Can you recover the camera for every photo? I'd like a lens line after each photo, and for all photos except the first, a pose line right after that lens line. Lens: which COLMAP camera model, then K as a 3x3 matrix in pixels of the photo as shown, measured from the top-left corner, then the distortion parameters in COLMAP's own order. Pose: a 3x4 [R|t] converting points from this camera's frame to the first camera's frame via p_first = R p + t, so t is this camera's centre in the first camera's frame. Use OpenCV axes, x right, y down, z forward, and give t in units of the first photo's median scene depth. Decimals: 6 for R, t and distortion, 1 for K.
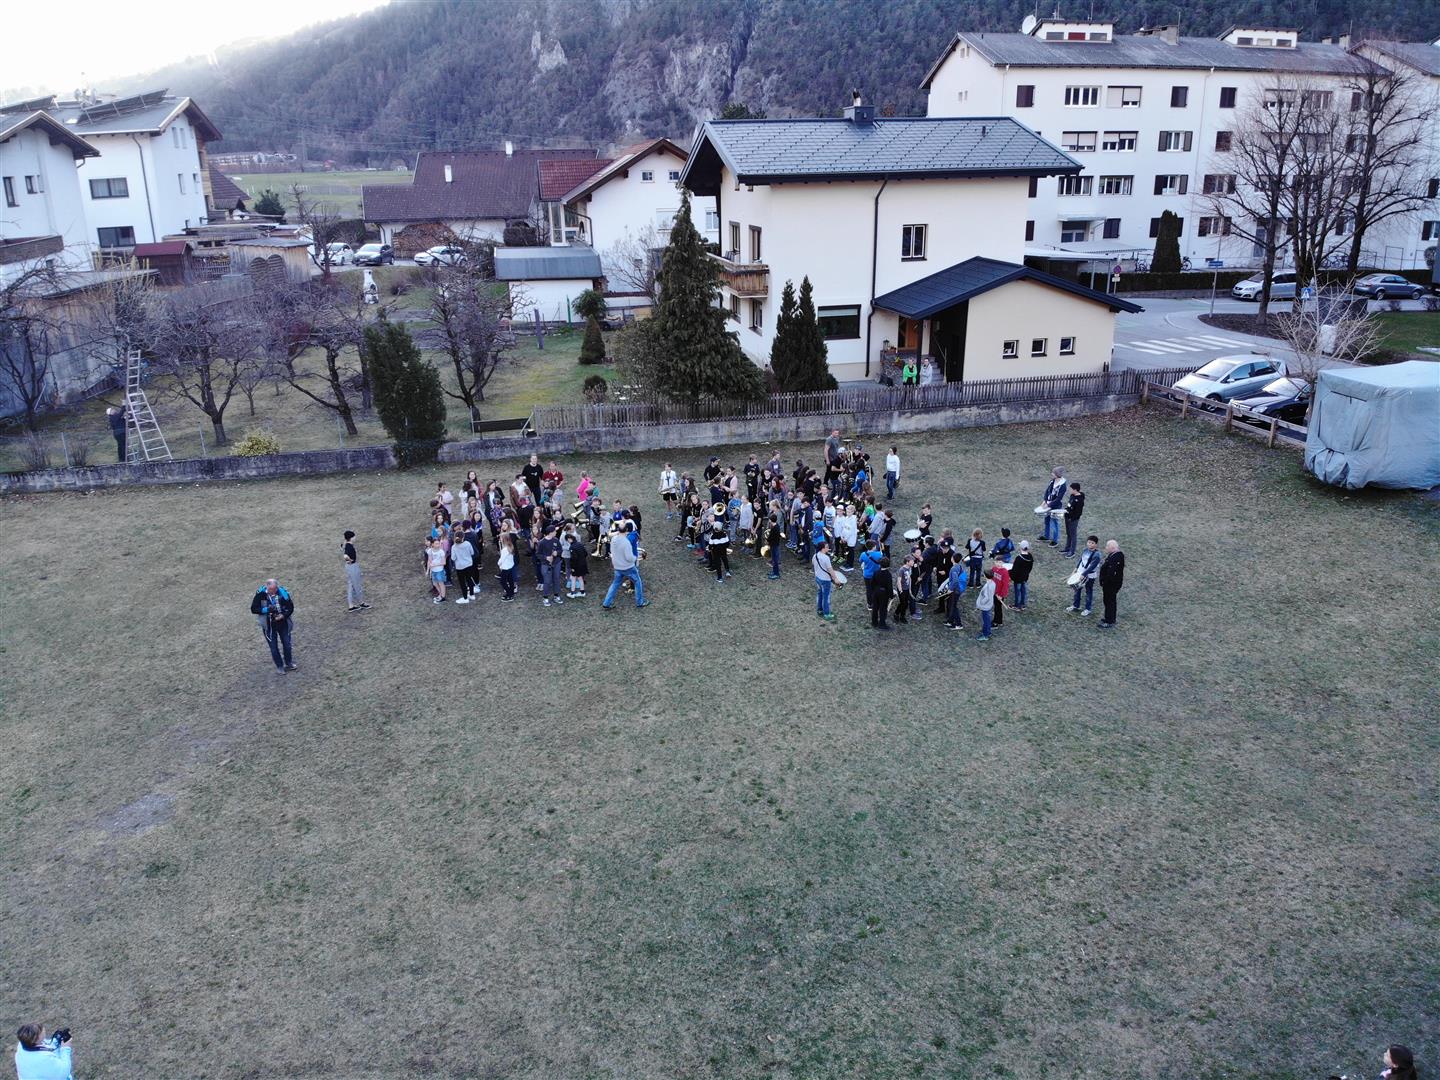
lens RADIAL K [[1063.8, 0, 726.3], [0, 1063.8, 516.1], [0, 0, 1]] dist [0.094463, -0.234781]
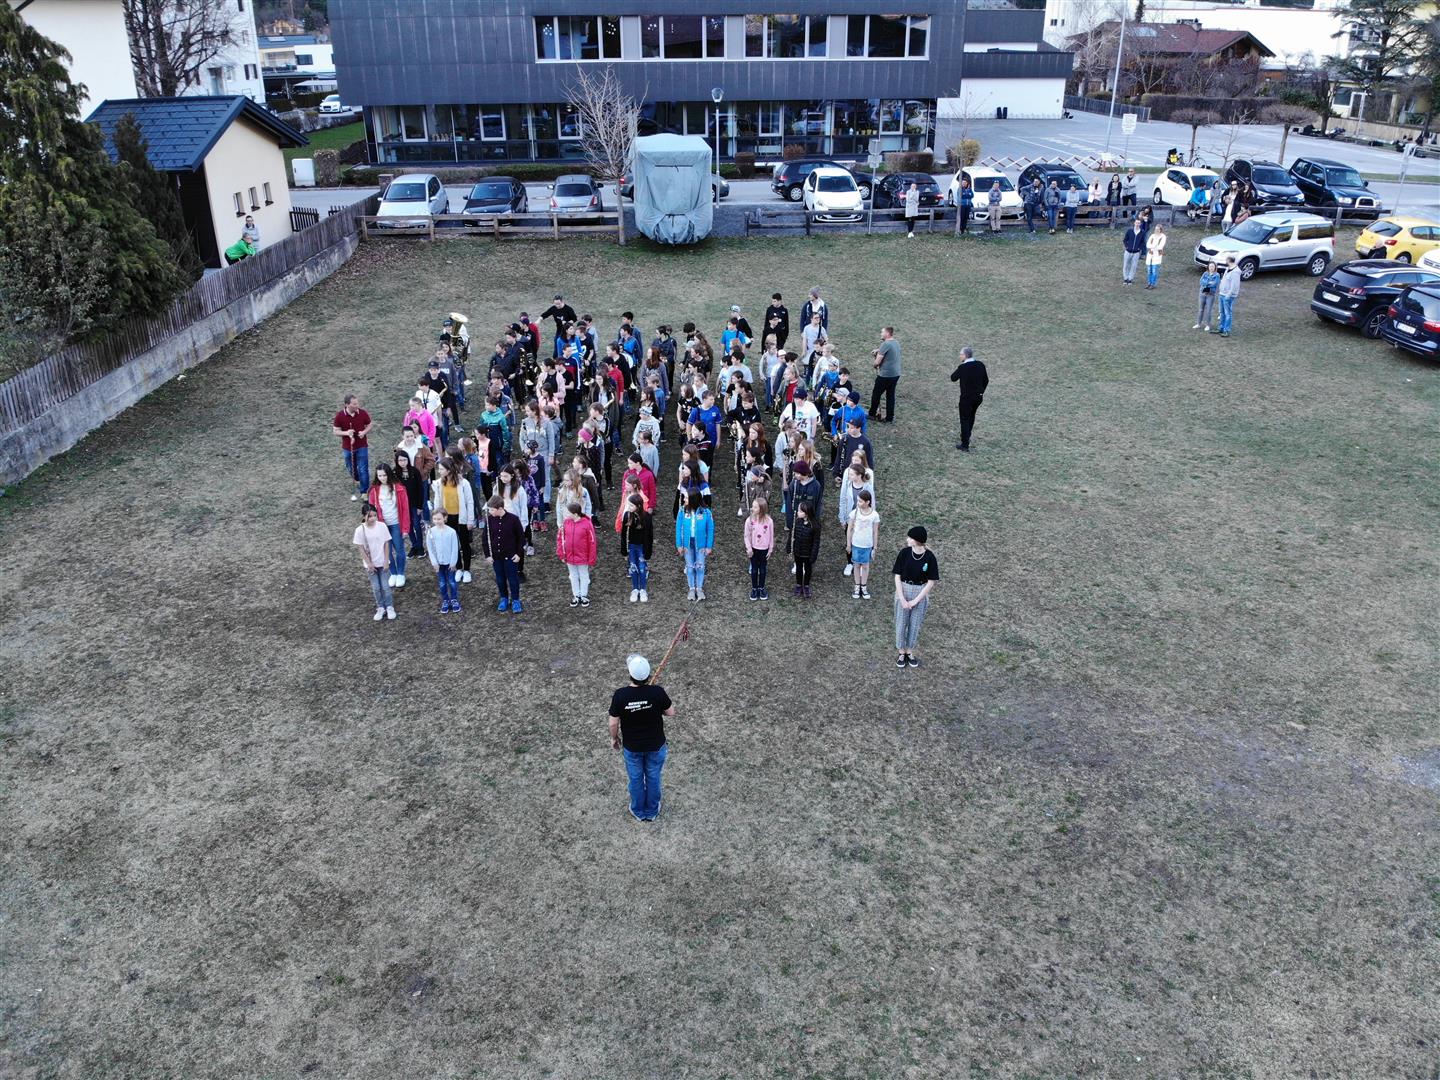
lens RADIAL K [[1052.9, 0, 725.5], [0, 1052.9, 534.0], [0, 0, 1]] dist [0.045826, -0.143173]
pose [[0.180074, -0.405708, 0.896088, -0.839861], [0.308067, 0.888411, 0.340324, -0.165630], [-0.934167, 0.214772, 0.284965, 0.876309]]
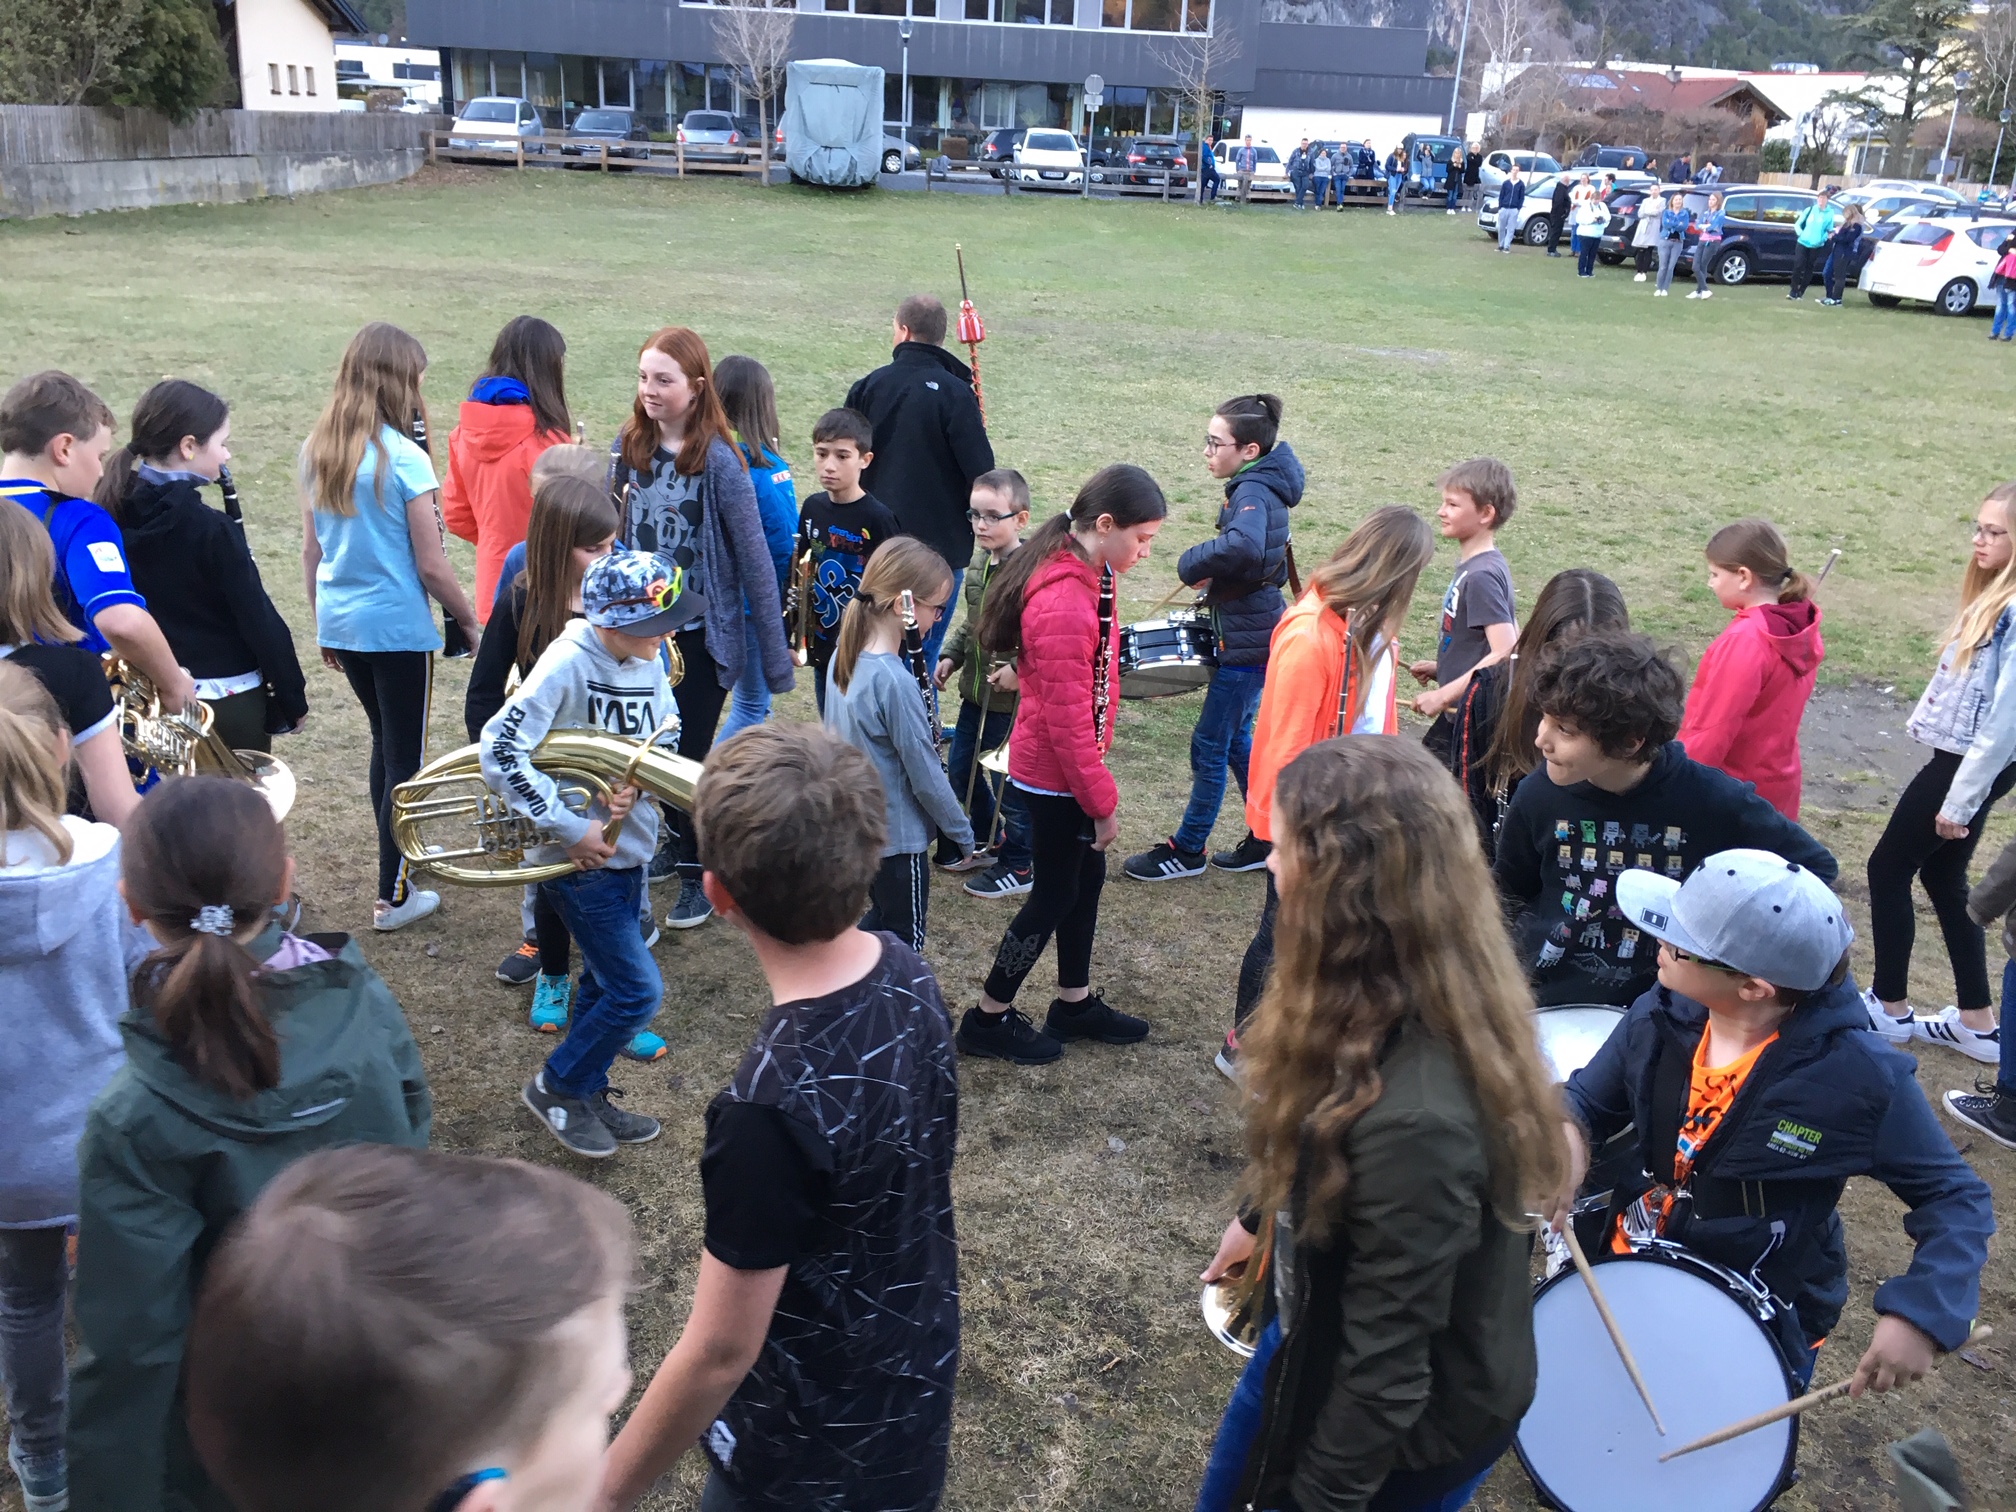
lens RADIAL K [[1694.3, 0, 1005.5], [0, 1694.3, 753.6], [0, 0, 1]] dist [0.087144, -0.109287]
pose [[0.182861, -0.312711, 0.932080, -1.298134], [0.258258, 0.930049, 0.261364, 0.110062], [-0.948612, 0.192924, 0.250830, 0.737061]]
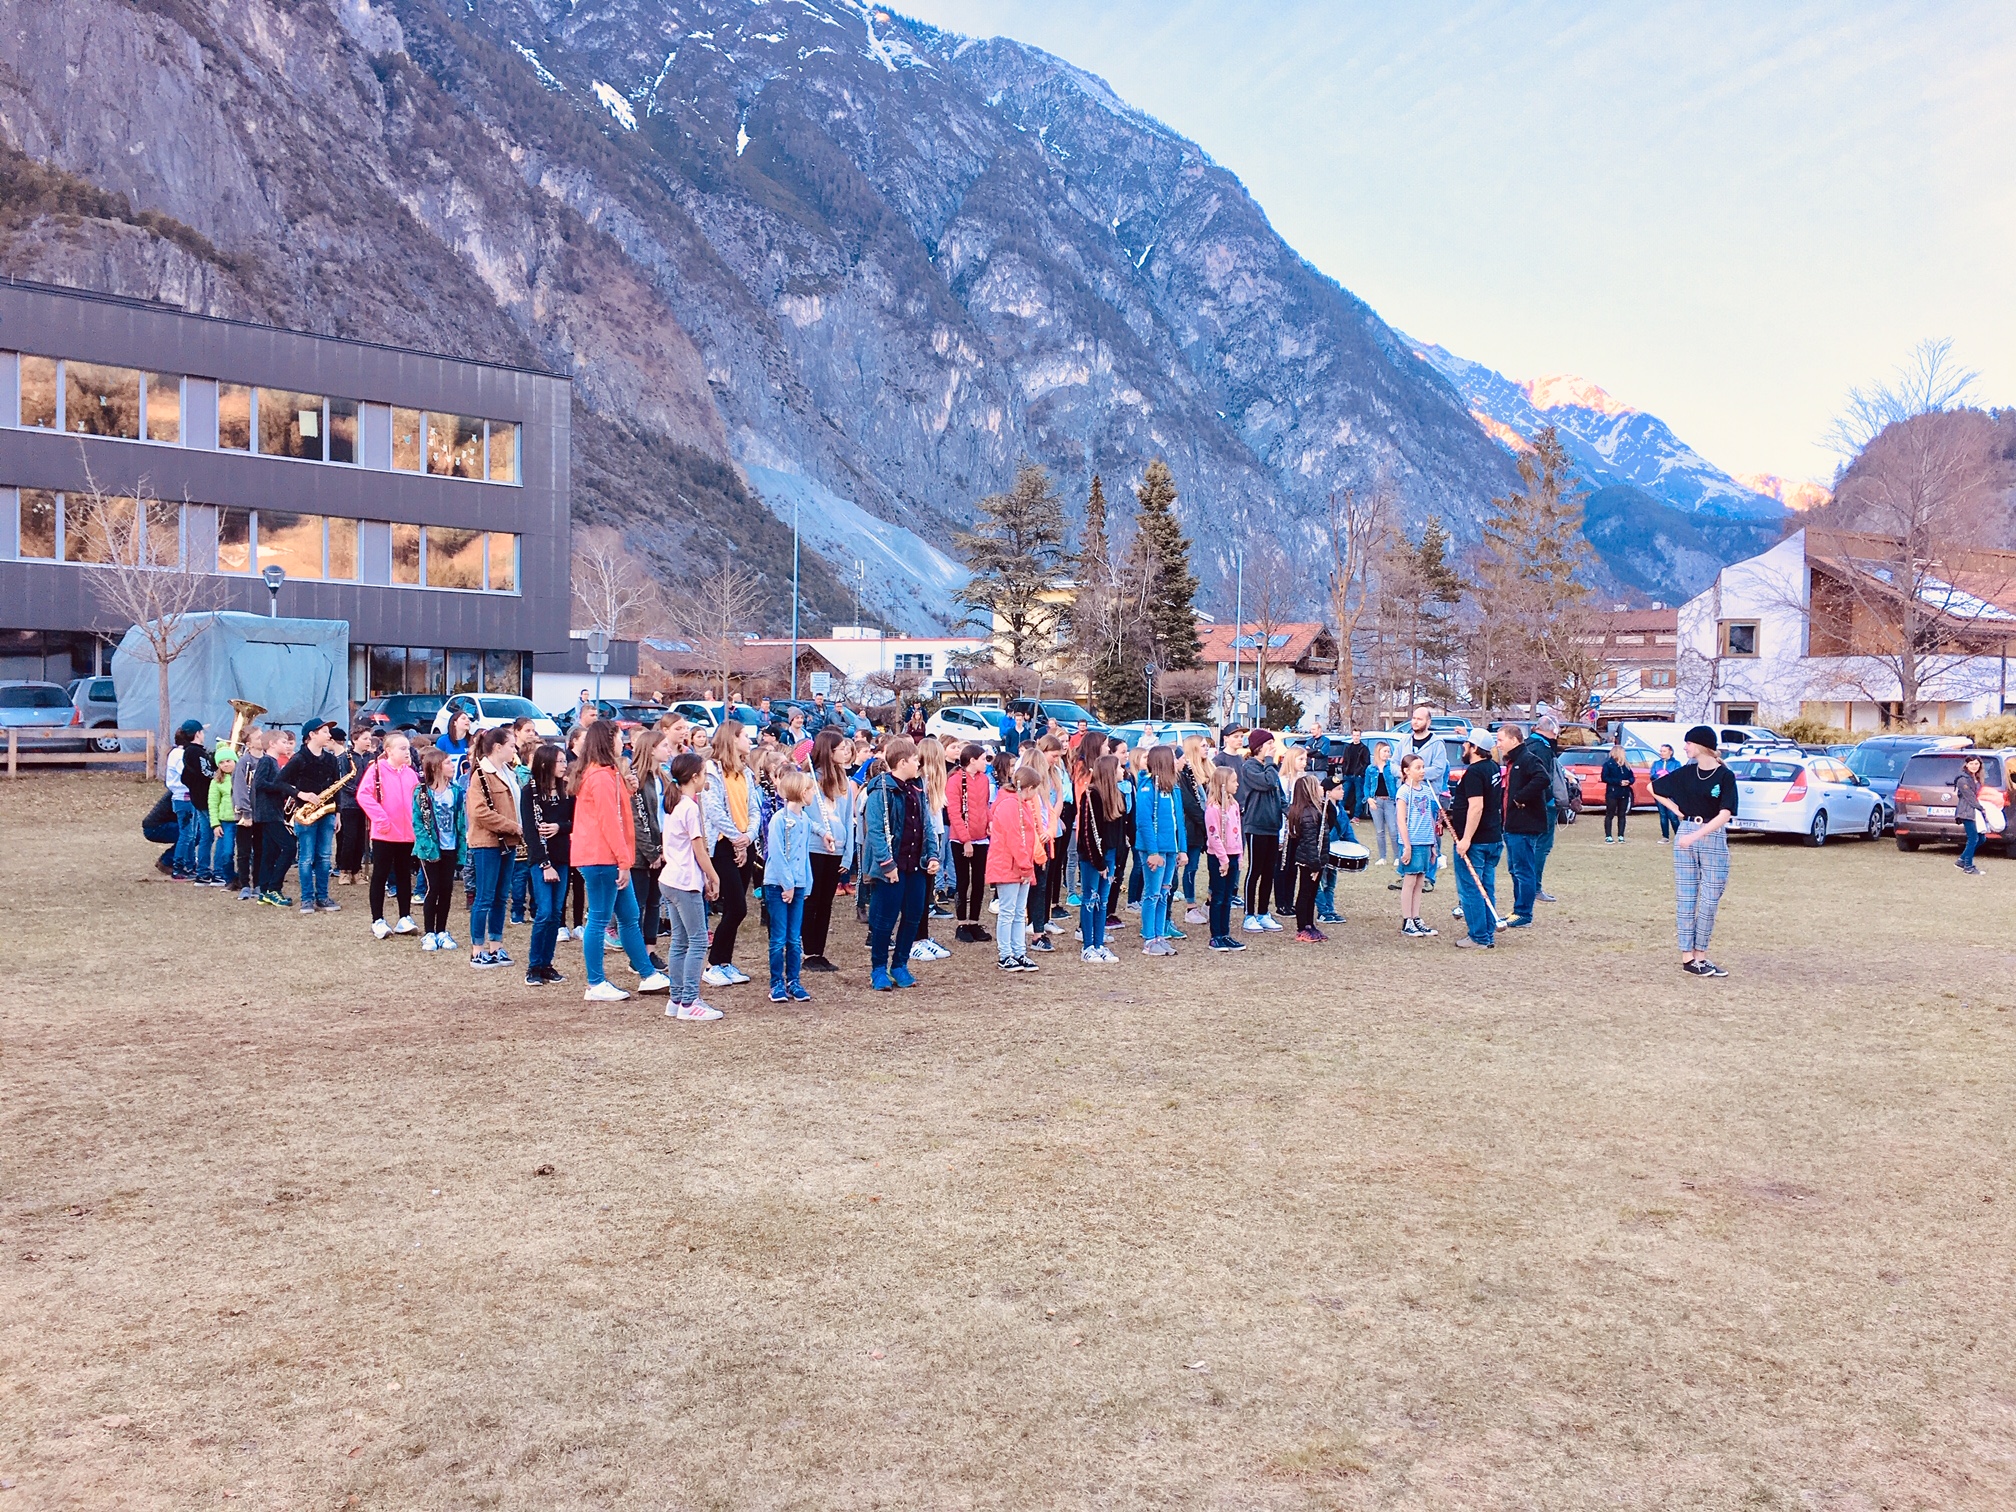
lens RADIAL K [[1694.3, 0, 1005.5], [0, 1694.3, 753.6], [0, 0, 1]] dist [0.087144, -0.109287]
pose [[-0.414210, -0.007255, 0.910152, -0.803169], [0.273671, 0.952703, 0.132142, -0.076600], [-0.868064, 0.303817, -0.392634, 1.331574]]
